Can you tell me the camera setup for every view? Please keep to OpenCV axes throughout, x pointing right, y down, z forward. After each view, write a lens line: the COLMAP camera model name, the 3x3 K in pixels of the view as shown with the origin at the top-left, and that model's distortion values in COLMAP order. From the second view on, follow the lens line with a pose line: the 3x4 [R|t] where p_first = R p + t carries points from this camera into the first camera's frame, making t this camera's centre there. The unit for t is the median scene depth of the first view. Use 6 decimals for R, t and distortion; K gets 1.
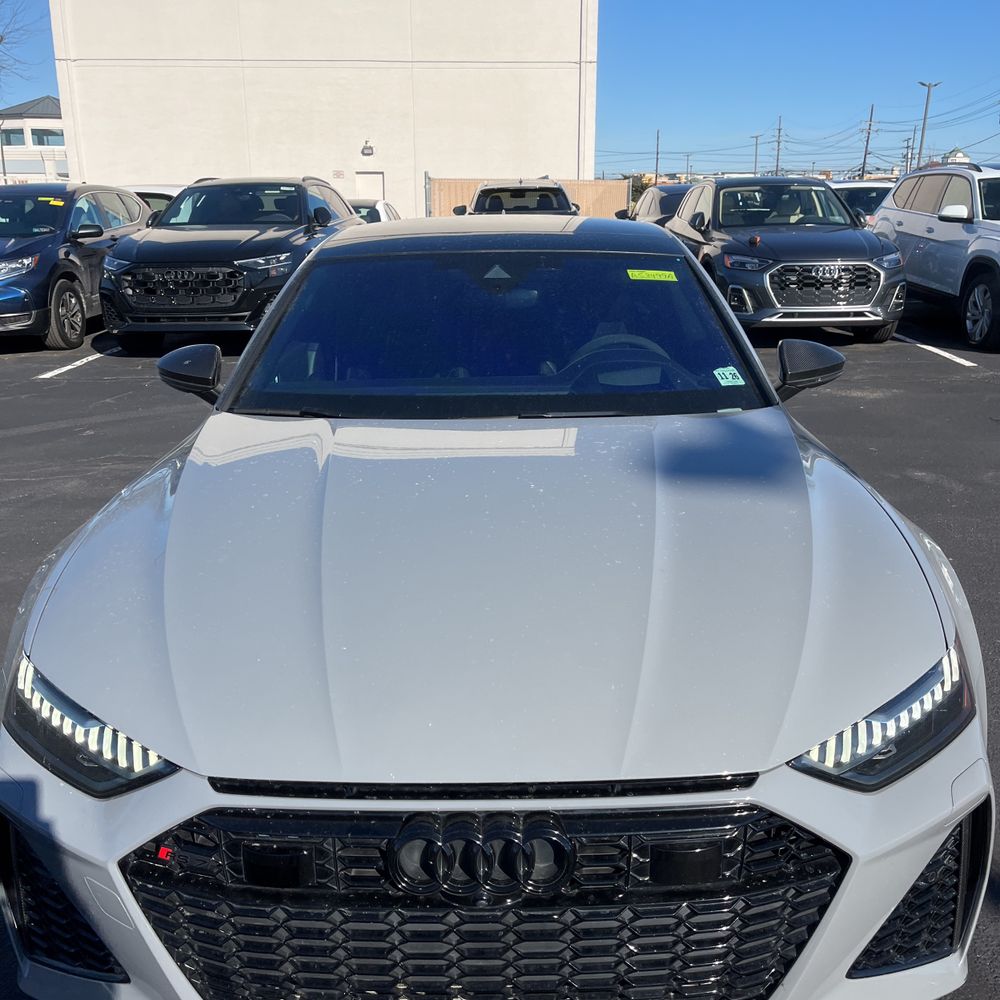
lens RADIAL K [[966.7, 0, 534.0], [0, 966.7, 500.5], [0, 0, 1]] dist [0.024670, 0.002625]
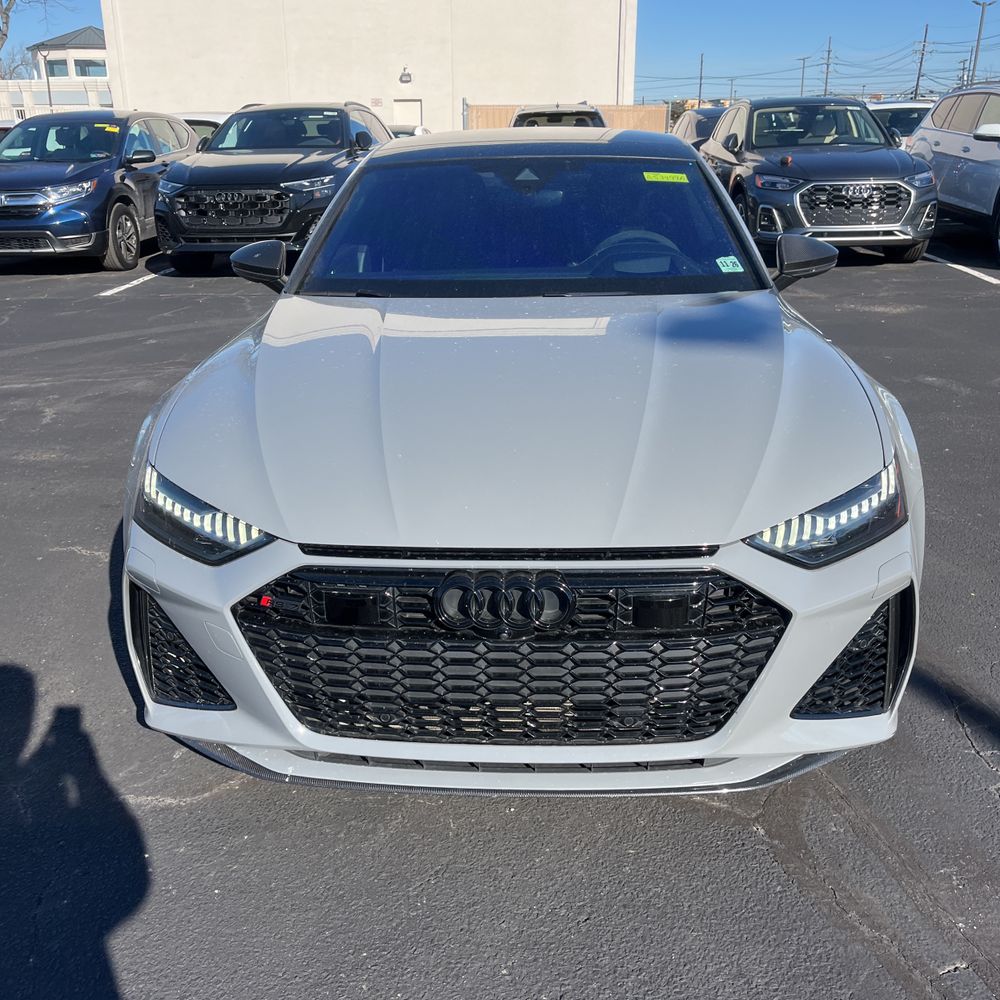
lens RADIAL K [[991.5, 0, 515.3], [0, 991.5, 486.5], [0, 0, 1]] dist [0.028747, -0.002370]
pose [[0.998377, 0.013224, -0.055401, 0.017090], [-0.010896, 0.999053, 0.042121, 0.078436], [0.055906, -0.041449, 0.997575, -0.171927]]
